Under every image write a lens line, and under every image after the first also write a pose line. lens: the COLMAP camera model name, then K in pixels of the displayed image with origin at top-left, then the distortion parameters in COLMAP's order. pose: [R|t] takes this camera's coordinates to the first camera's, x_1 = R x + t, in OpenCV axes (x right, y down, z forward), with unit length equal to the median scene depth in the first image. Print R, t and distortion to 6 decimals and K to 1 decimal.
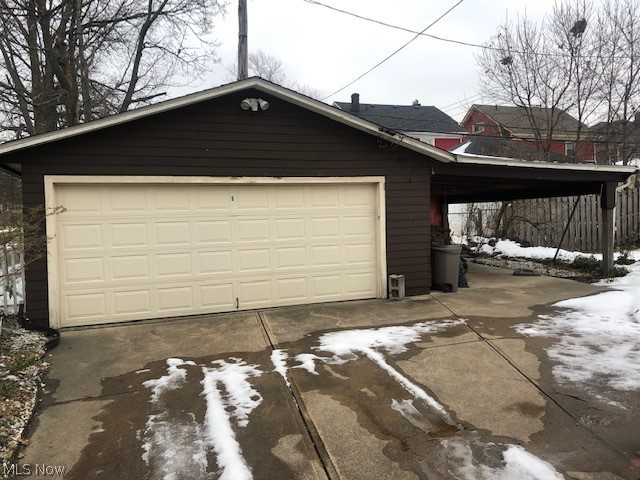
lens RADIAL K [[520.1, 0, 324.3], [0, 520.1, 238.7], [0, 0, 1]] dist [0.078697, 0.001014]
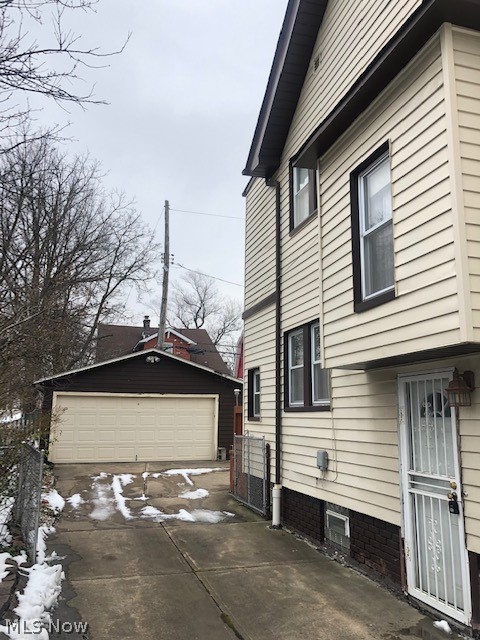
lens RADIAL K [[520.1, 0, 237.4], [0, 520.1, 317.3], [0, 0, 1]] dist [0.078697, 0.001014]
pose [[0.998098, 0.030367, -0.053645, 0.312657], [-0.041530, 0.974360, -0.221127, 0.029009], [0.045554, 0.222935, 0.973768, -1.059115]]
